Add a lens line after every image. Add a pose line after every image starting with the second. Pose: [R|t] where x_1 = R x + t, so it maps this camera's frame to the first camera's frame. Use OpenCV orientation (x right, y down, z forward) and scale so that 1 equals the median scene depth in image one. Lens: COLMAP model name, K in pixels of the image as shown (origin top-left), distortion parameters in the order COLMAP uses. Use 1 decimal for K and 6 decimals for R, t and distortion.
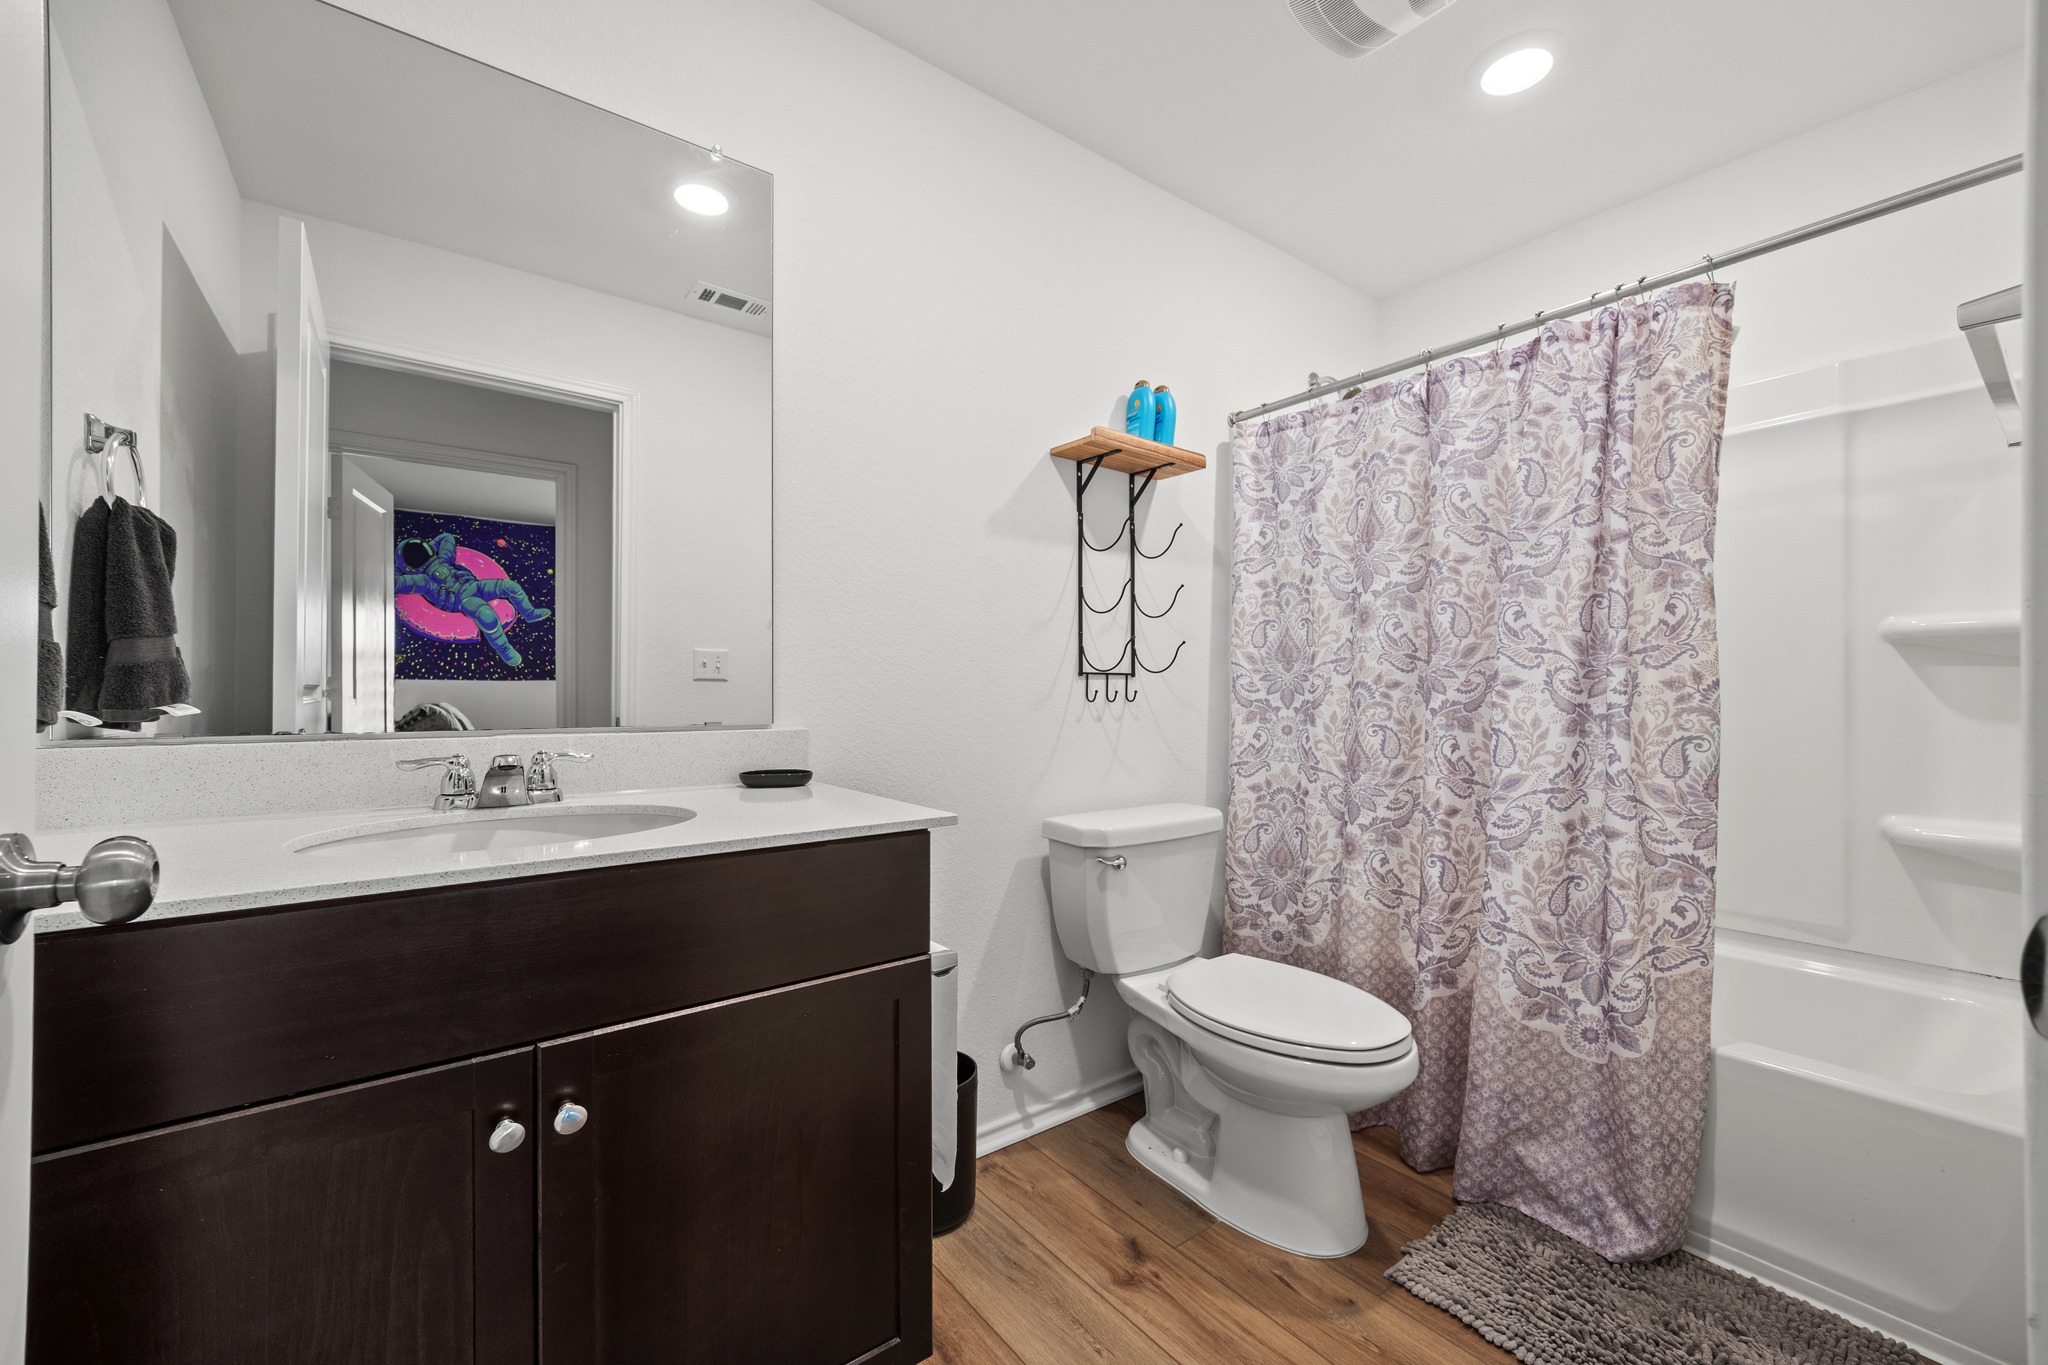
lens RADIAL K [[793.6, 0, 1013.1], [0, 793.6, 683.3], [0, 0, 1]] dist [-0.000548, -0.000130]
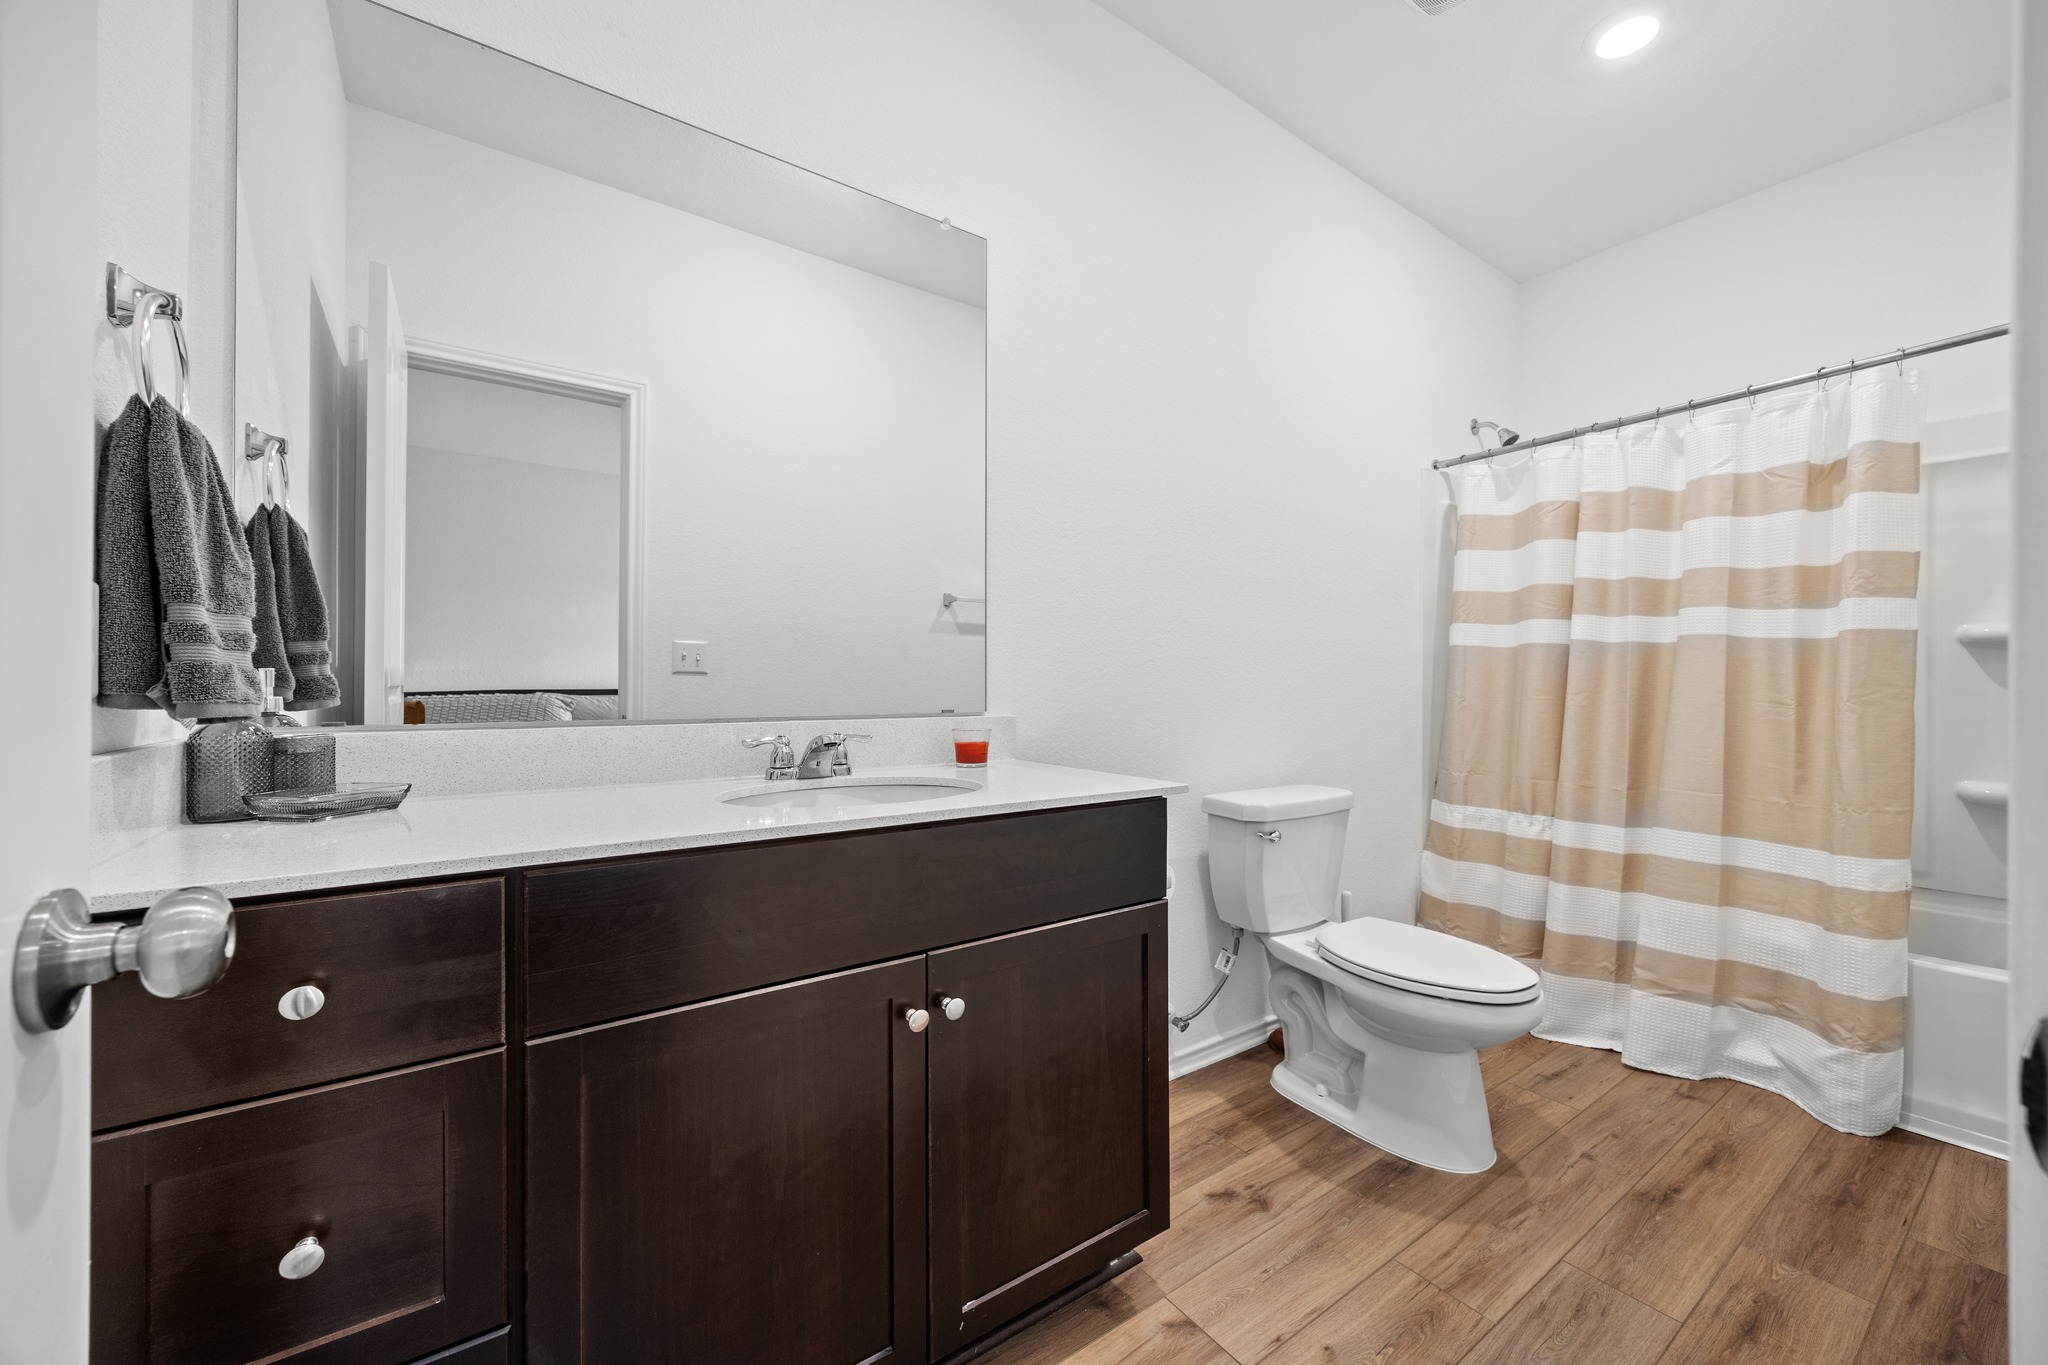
lens RADIAL K [[793.6, 0, 1030.7], [0, 793.6, 686.7], [0, 0, 1]] dist [-0.000548, -0.000130]
pose [[0.999983, 0.004768, -0.003306, -0.217253], [-0.004737, 0.999947, 0.009119, 0.002677], [0.003349, -0.009104, 0.999953, -0.150416]]
